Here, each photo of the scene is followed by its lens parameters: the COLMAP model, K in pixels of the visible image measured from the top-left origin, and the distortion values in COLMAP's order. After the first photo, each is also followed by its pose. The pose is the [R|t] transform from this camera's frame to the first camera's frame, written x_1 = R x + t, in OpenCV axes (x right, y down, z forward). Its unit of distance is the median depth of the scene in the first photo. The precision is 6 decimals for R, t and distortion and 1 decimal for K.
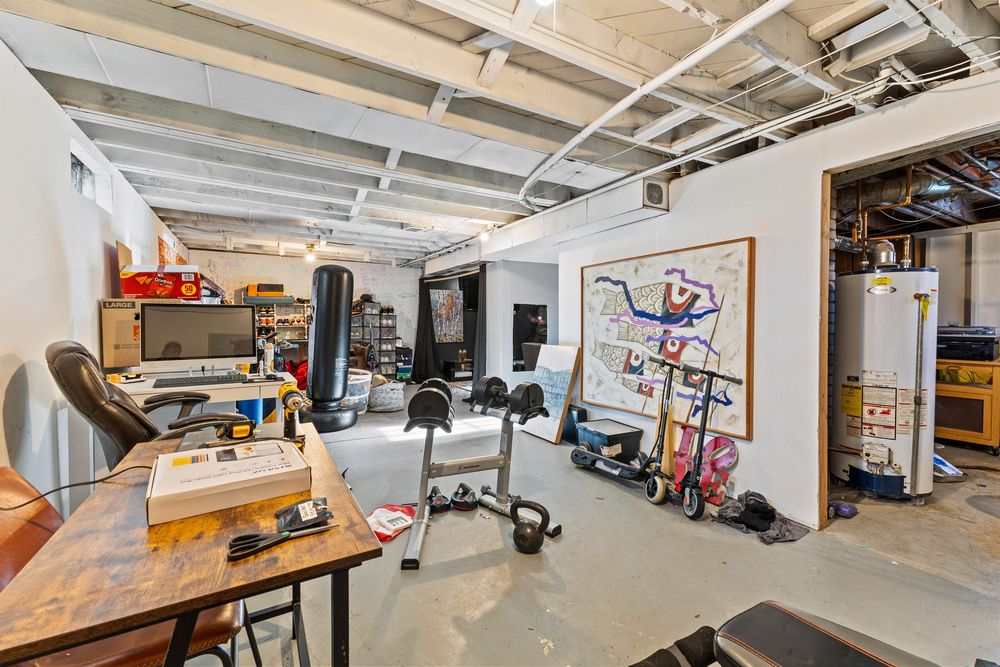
lens RADIAL K [[431.4, 0, 497.3], [0, 431.4, 329.6], [0, 0, 1]] dist [0.009152, -0.000740]
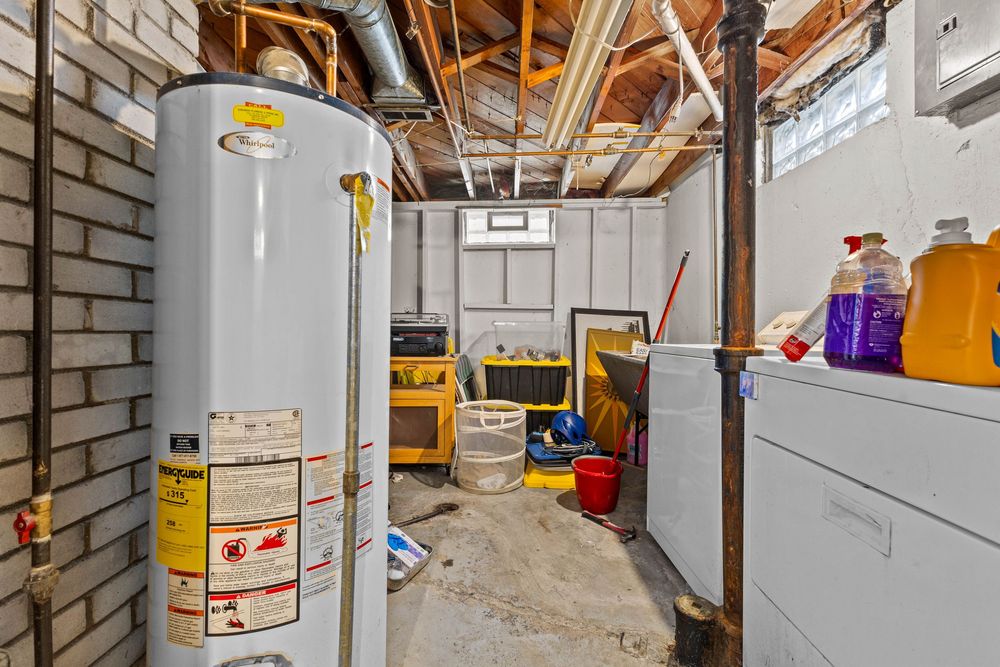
lens RADIAL K [[431.4, 0, 497.8], [0, 431.4, 330.7], [0, 0, 1]] dist [0.009152, -0.000740]
pose [[0.522643, 0.000390, 0.852552, 0.699378], [0.008910, 0.999943, -0.005920, 0.042120], [-0.852505, 0.010690, 0.522609, 0.684992]]
